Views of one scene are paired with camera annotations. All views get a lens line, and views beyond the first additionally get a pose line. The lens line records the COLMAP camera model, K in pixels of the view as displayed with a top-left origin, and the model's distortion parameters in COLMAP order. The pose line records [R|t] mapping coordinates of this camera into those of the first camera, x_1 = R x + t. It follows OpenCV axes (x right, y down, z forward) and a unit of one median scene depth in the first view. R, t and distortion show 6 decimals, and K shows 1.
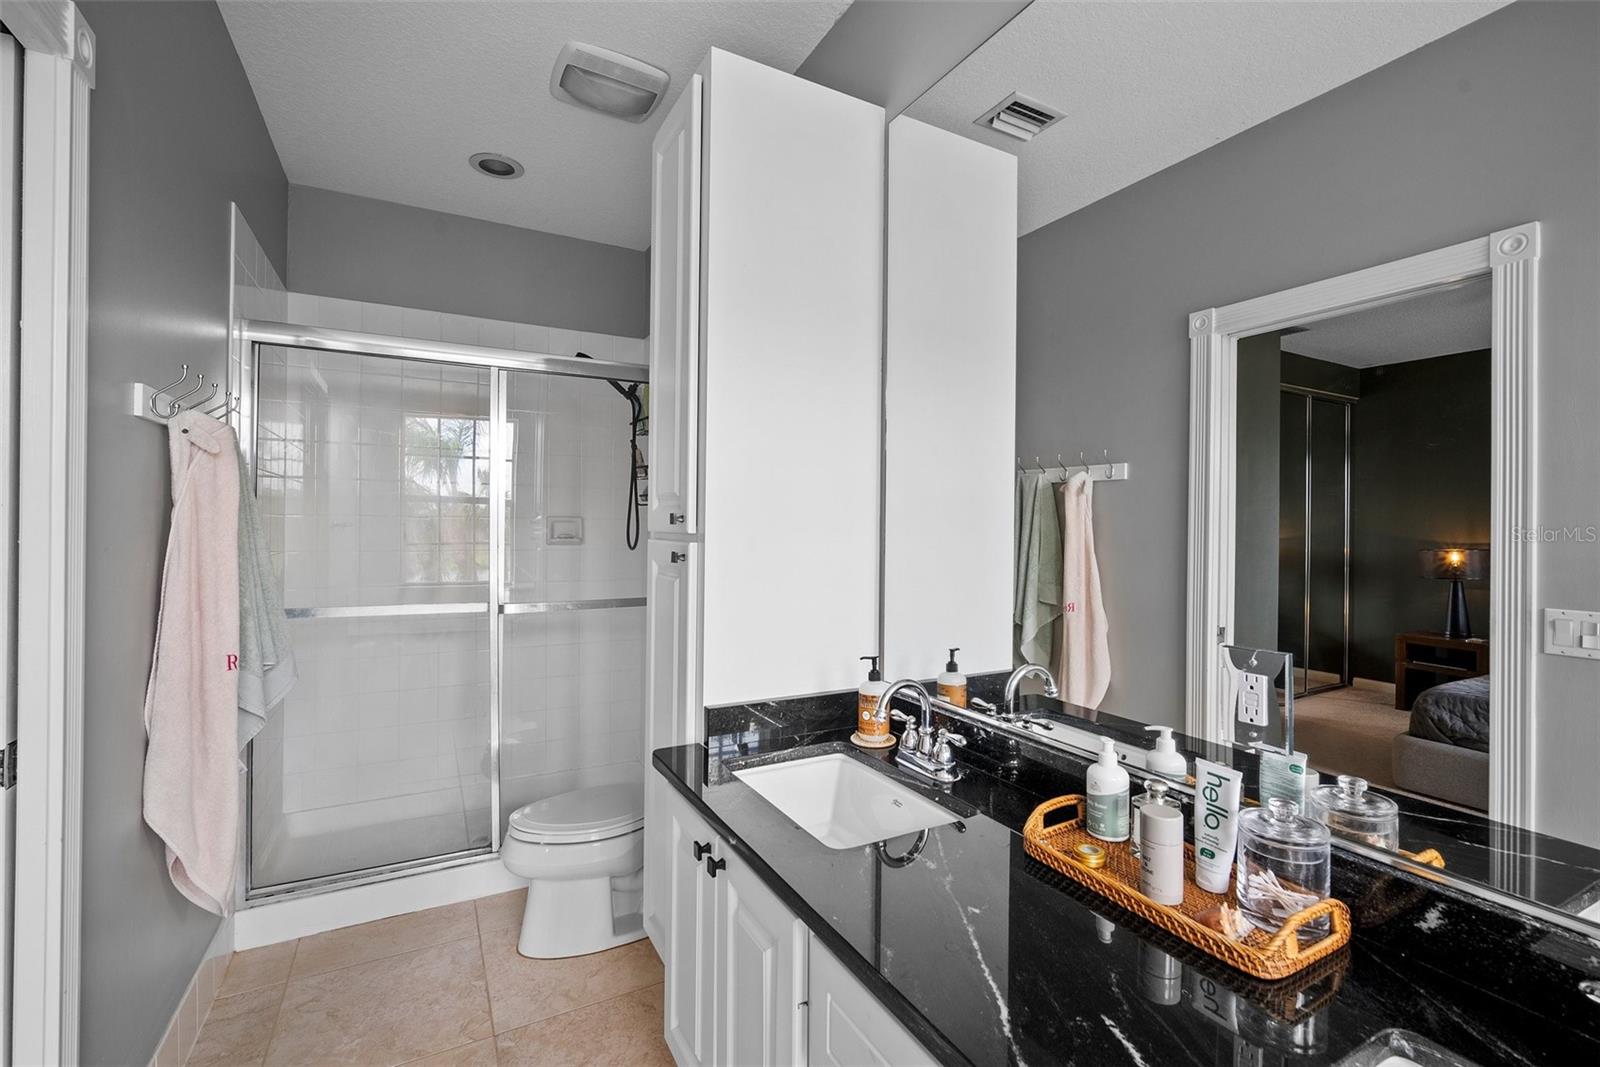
lens RADIAL K [[700.9, 0, 803.6], [0, 700.9, 525.0], [0, 0, 1]] dist [-0.014078, 0.004687]
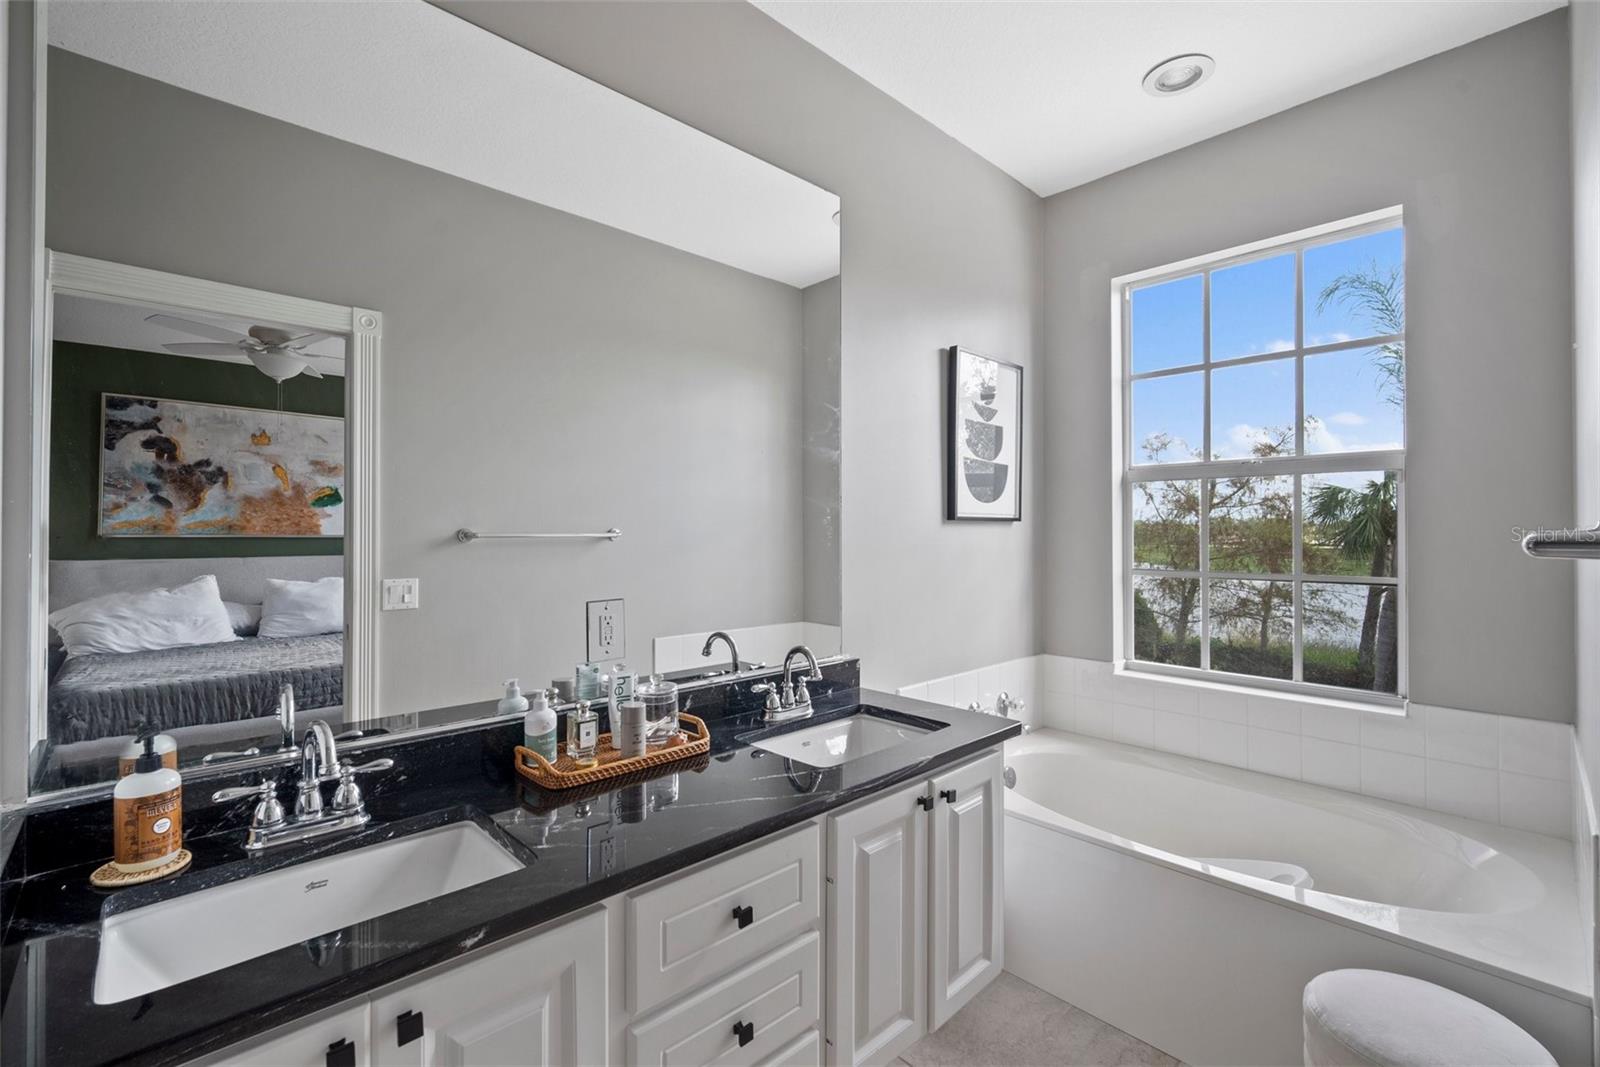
lens RADIAL K [[700.9, 0, 803.6], [0, 700.9, 525.0], [0, 0, 1]] dist [-0.014078, 0.004687]
pose [[-0.256640, -0.003819, 0.966499, -0.594632], [-0.006264, 0.999978, 0.002288, -0.003788], [-0.966487, -0.005467, -0.256658, 0.542032]]
